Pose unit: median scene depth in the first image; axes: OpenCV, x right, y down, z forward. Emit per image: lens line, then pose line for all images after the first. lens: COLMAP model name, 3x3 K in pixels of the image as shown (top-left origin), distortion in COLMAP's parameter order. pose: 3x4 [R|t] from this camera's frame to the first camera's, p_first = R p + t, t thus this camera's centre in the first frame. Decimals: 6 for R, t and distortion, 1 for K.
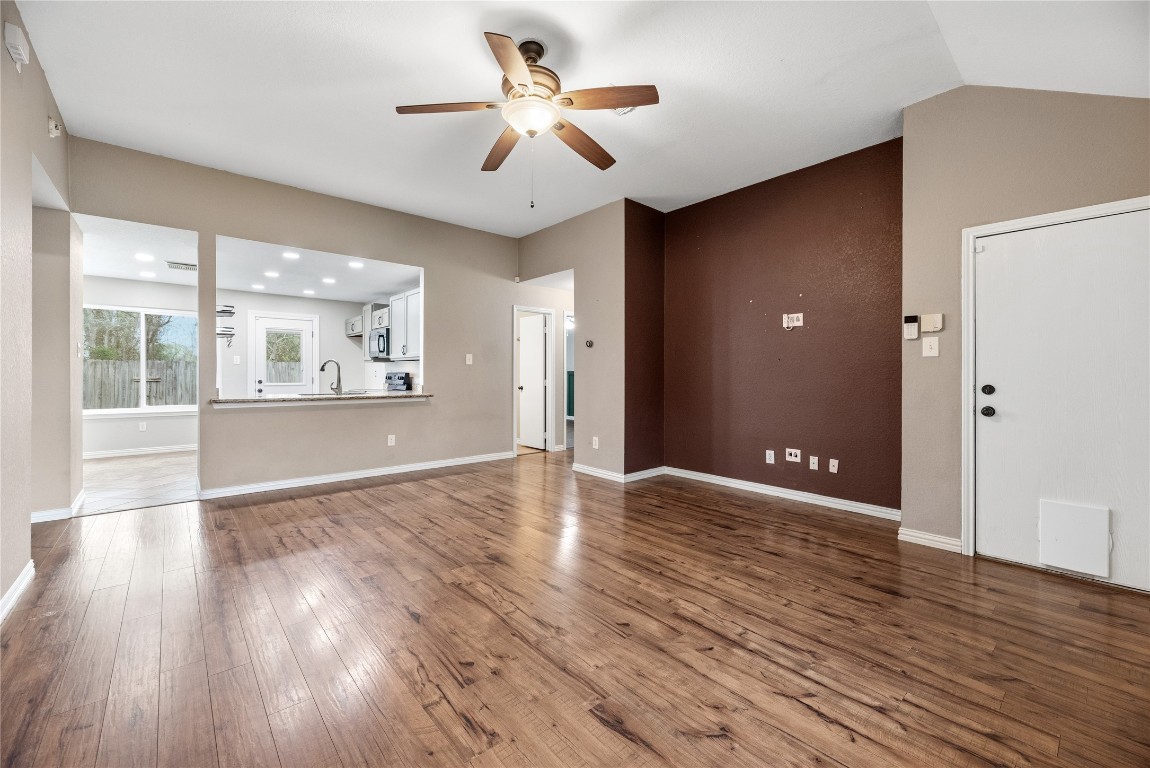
lens RADIAL K [[464.9, 0, 574.0], [0, 464.9, 378.2], [0, 0, 1]] dist [0.002075, 0.000278]
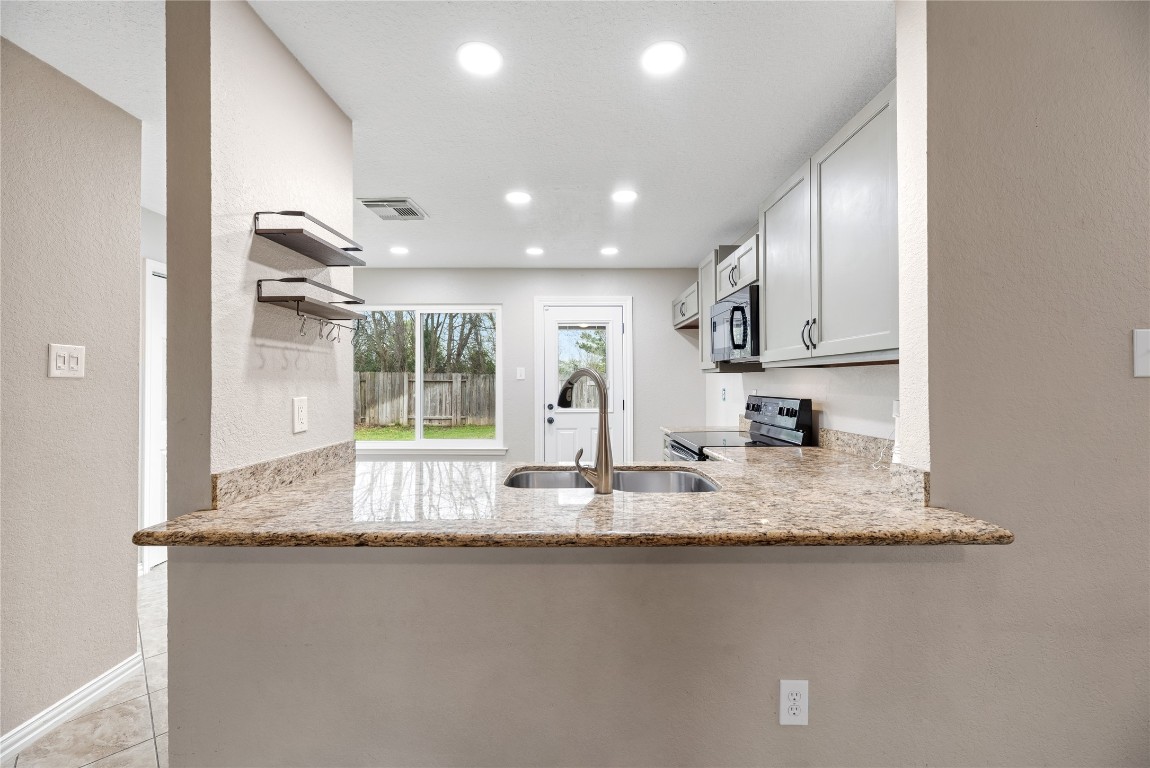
lens RADIAL K [[464.9, 0, 572.3], [0, 464.9, 376.2], [0, 0, 1]] dist [0.002075, 0.000278]
pose [[0.755263, -0.014005, -0.655273, -0.715274], [-0.001457, 0.999733, -0.023046, -0.060350], [0.655421, 0.018361, 0.755041, 1.661319]]
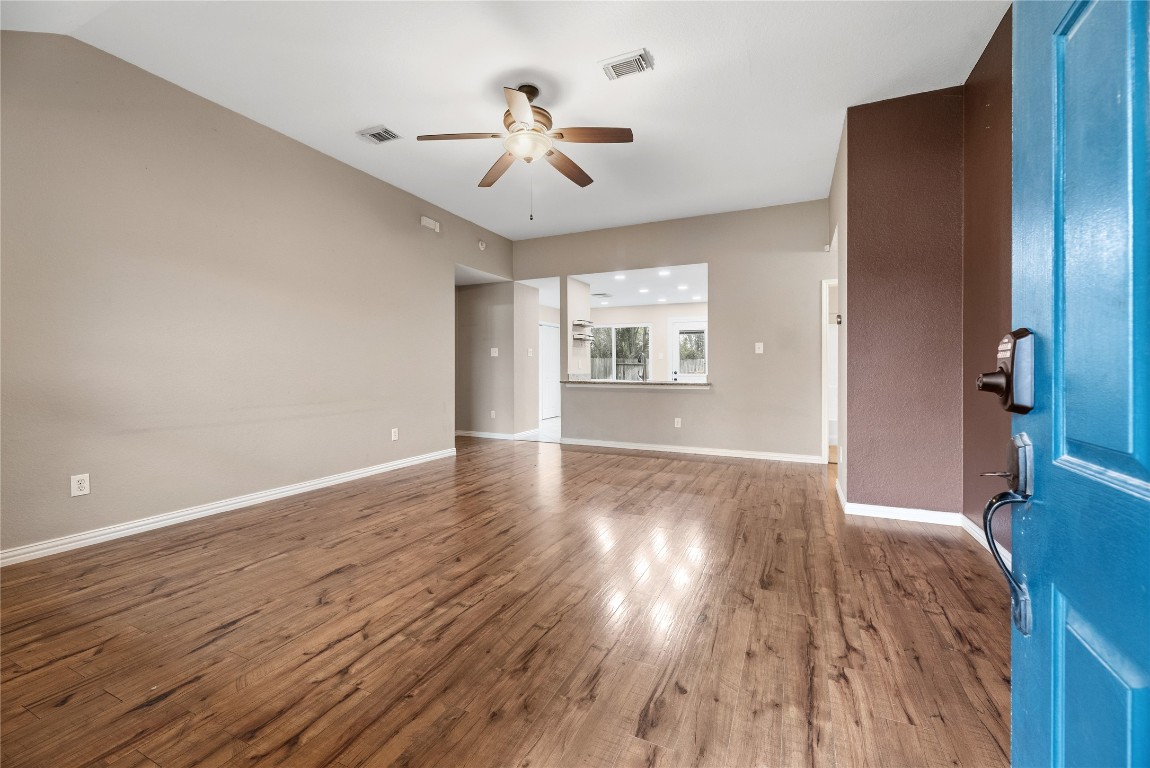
lens RADIAL K [[464.9, 0, 574.2], [0, 464.9, 371.7], [0, 0, 1]] dist [0.002075, 0.000278]
pose [[0.405631, 0.001563, -0.914036, 1.198534], [-0.009404, 0.999953, -0.002463, 0.033192], [0.913989, 0.009595, 0.405626, 0.695071]]
